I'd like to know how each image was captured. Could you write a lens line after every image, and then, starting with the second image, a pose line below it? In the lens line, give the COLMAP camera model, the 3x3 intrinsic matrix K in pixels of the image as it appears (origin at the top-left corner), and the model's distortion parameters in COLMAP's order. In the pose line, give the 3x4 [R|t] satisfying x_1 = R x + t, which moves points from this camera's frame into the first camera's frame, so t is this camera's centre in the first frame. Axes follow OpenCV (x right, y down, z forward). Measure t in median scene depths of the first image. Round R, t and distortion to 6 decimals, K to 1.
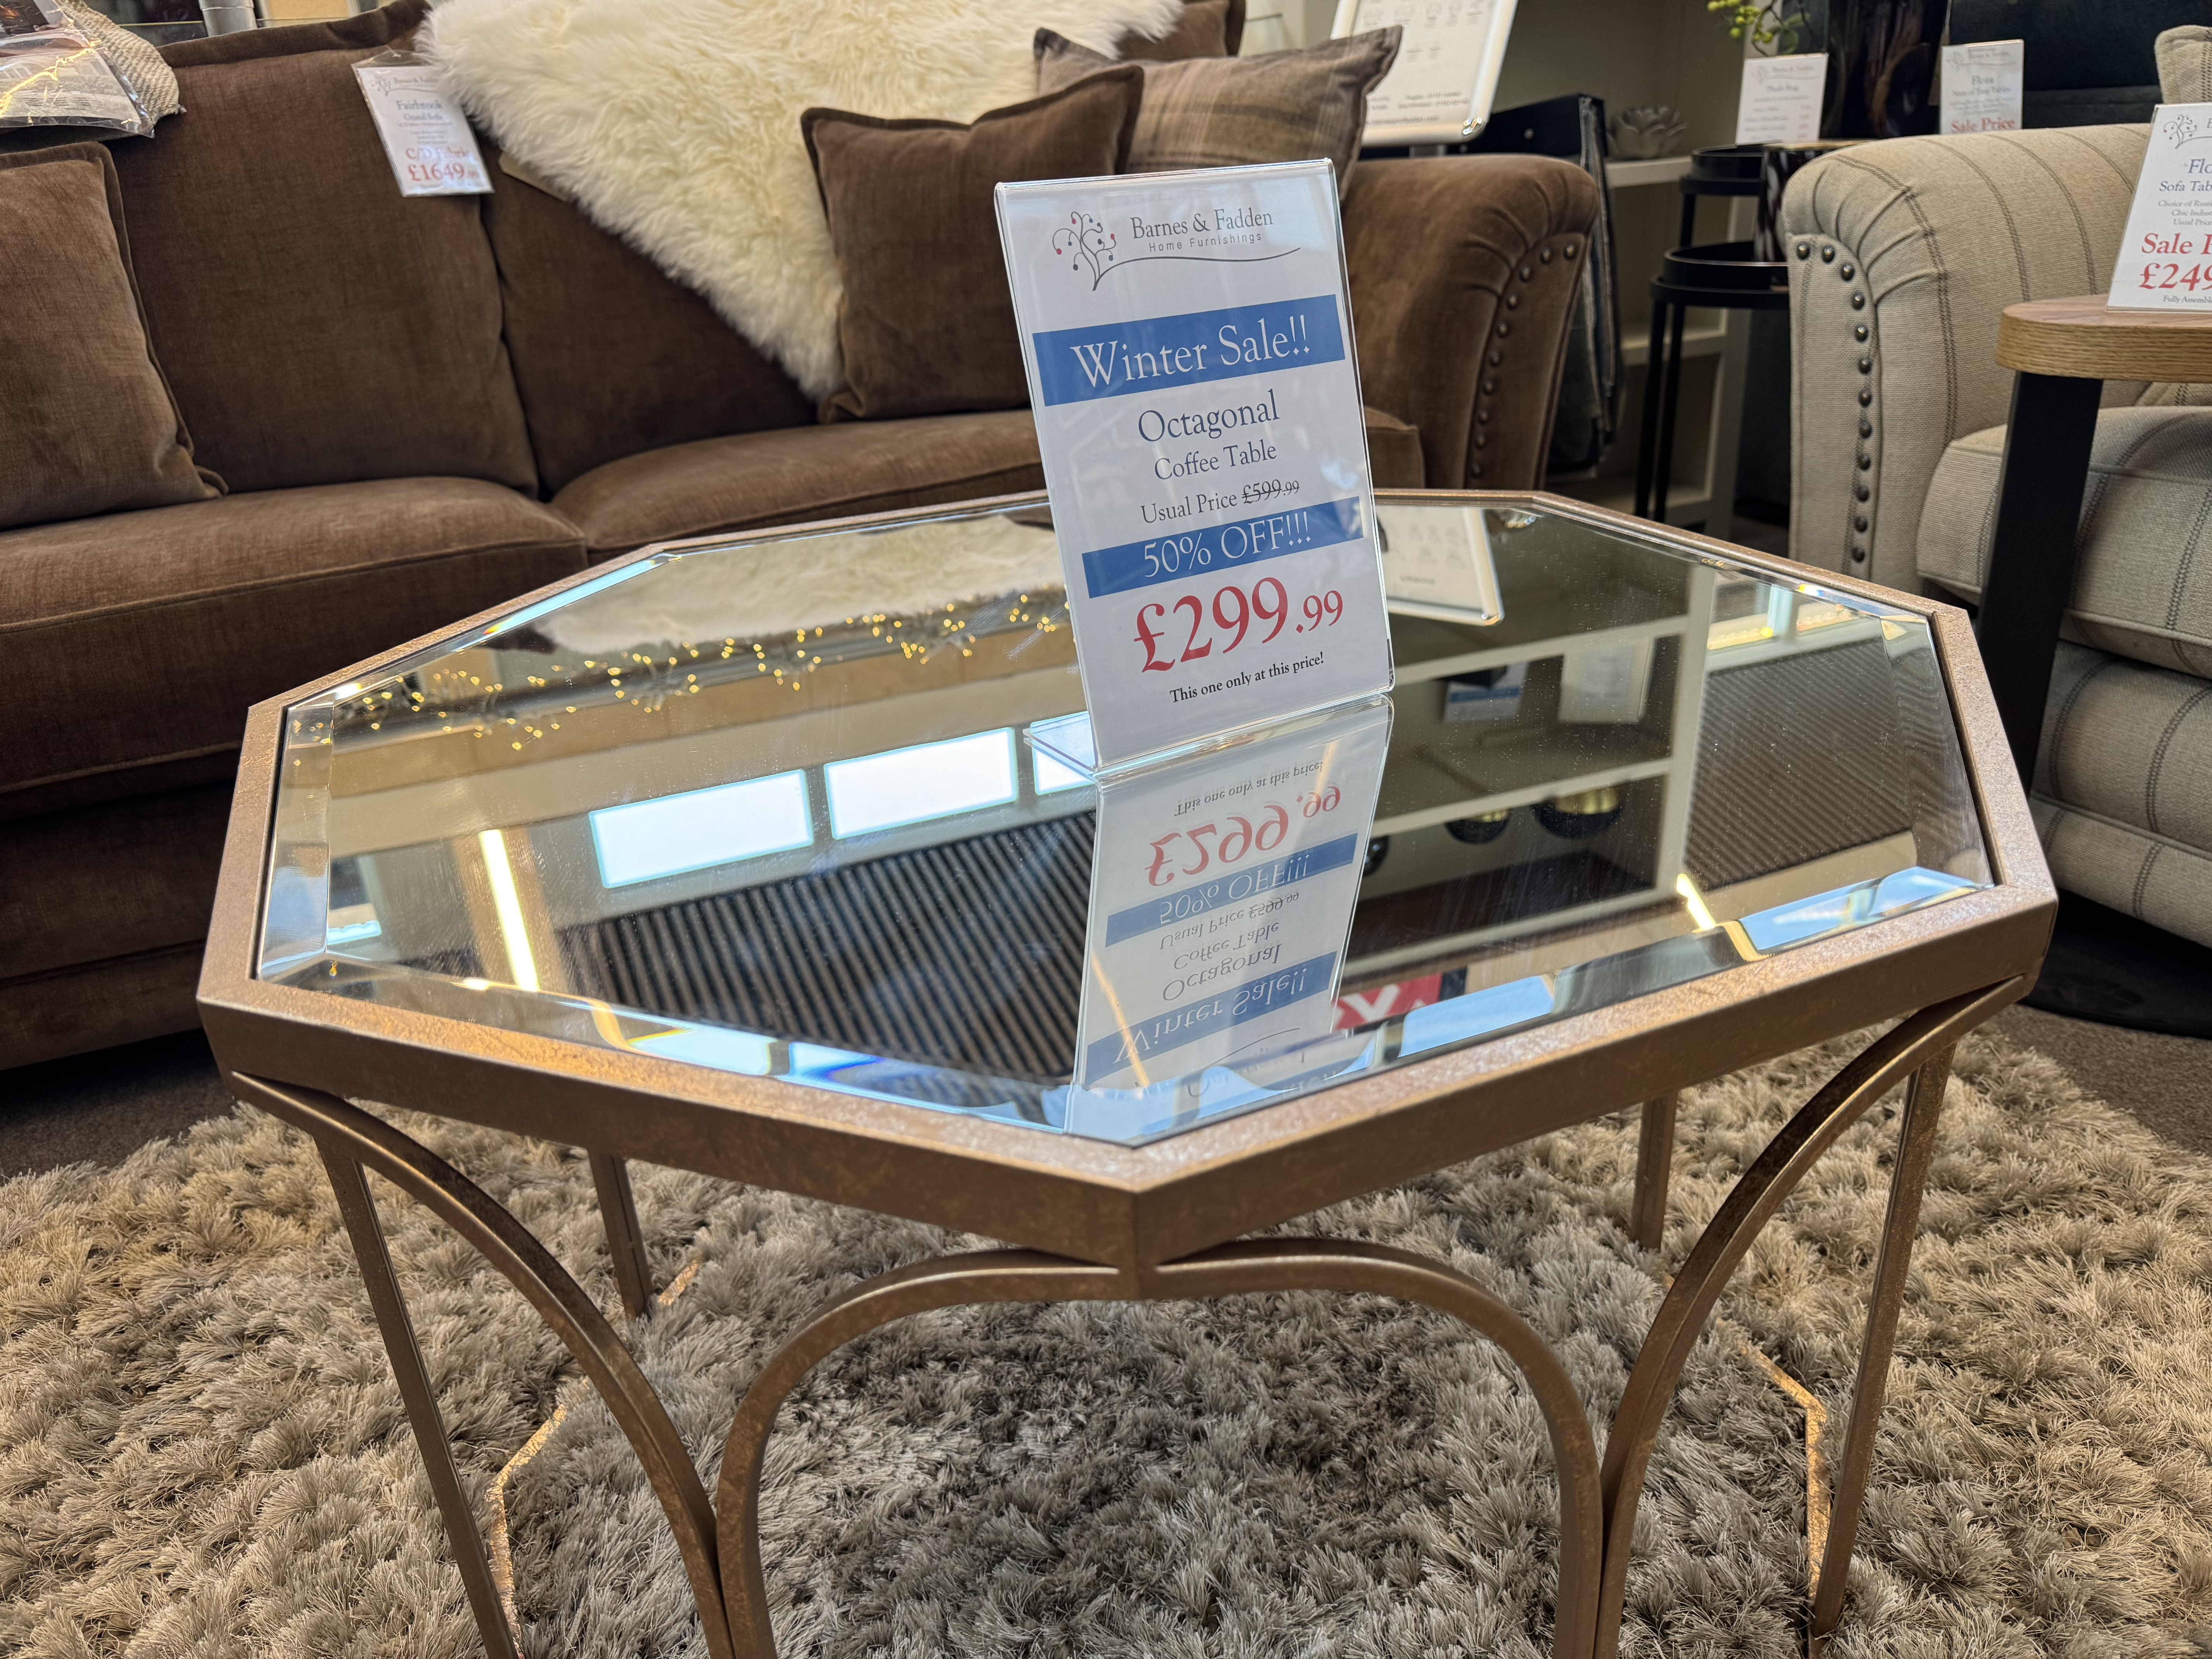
lens RADIAL K [[1569.0, 0, 1091.6], [0, 1569.0, 832.7], [0, 0, 1]] dist [0.007541, -0.014642]
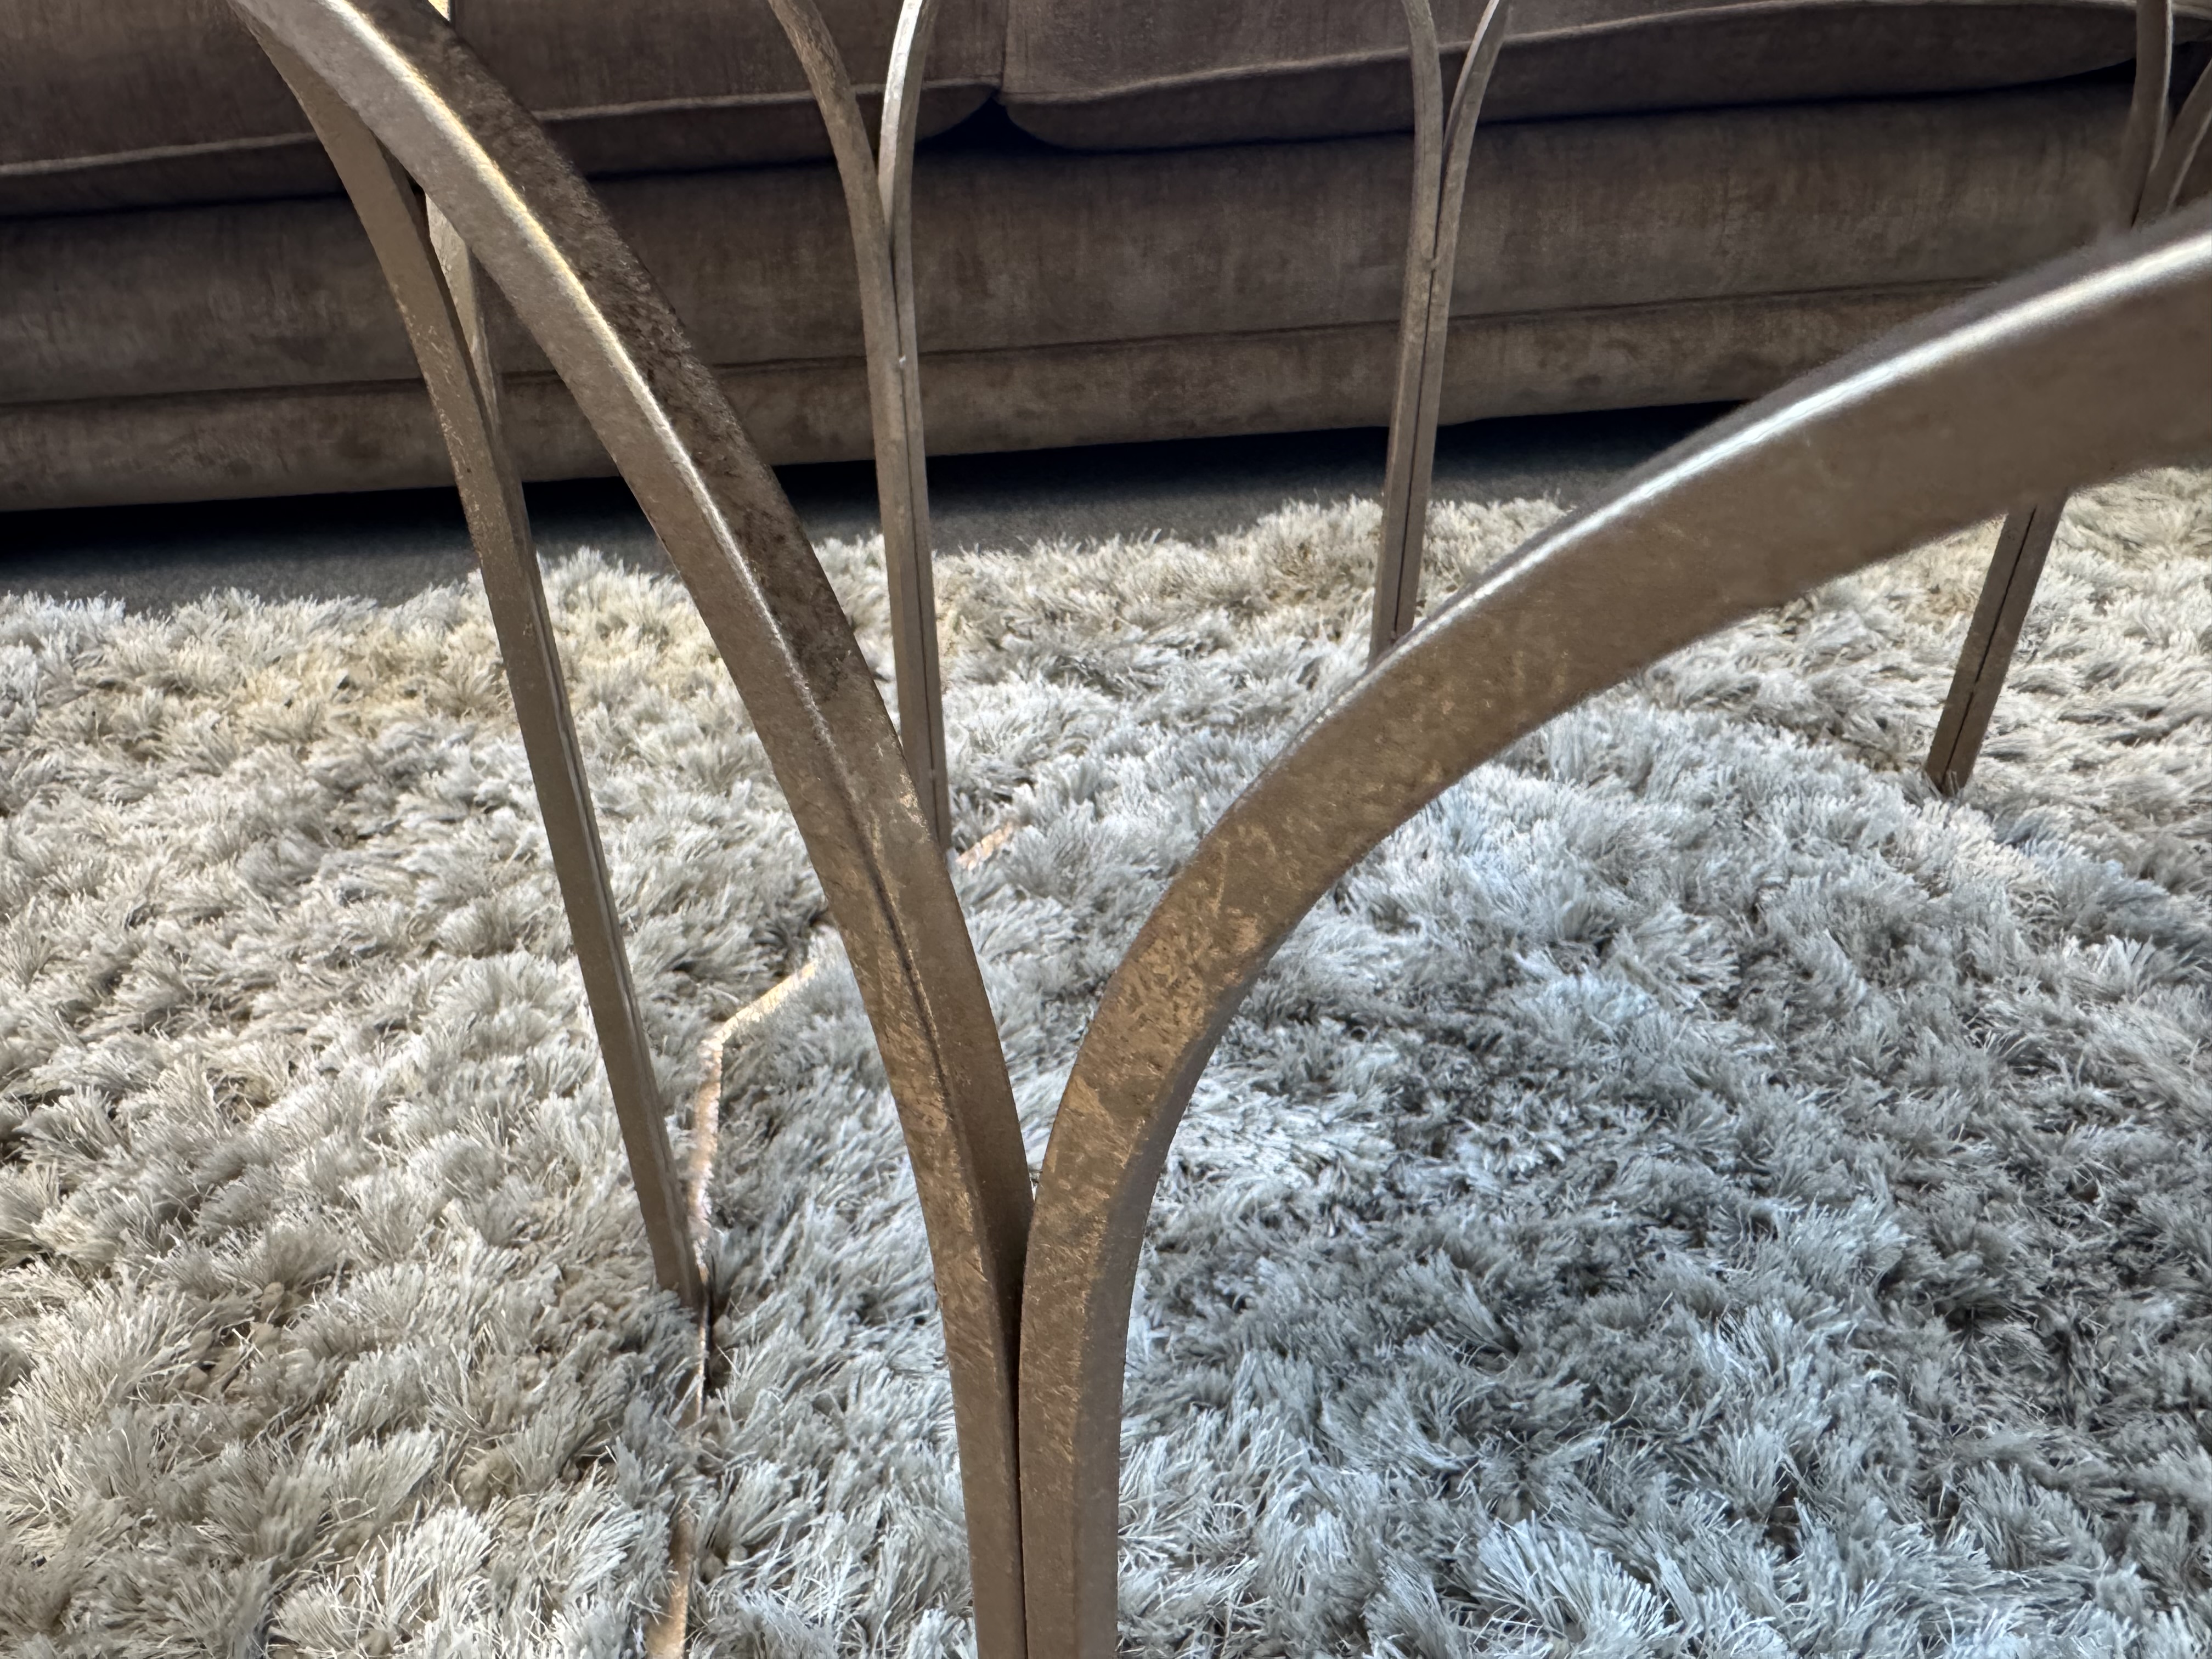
lens RADIAL K [[1558.5, 0, 975.2], [0, 1558.5, 834.6], [0, 0, 1]] dist [-0.003628, 0.001534]
pose [[0.946417, 0.196459, -0.256316, -0.091370], [-0.144816, 0.967583, 0.206908, 0.148834], [0.288656, -0.158703, 0.944188, 0.347512]]
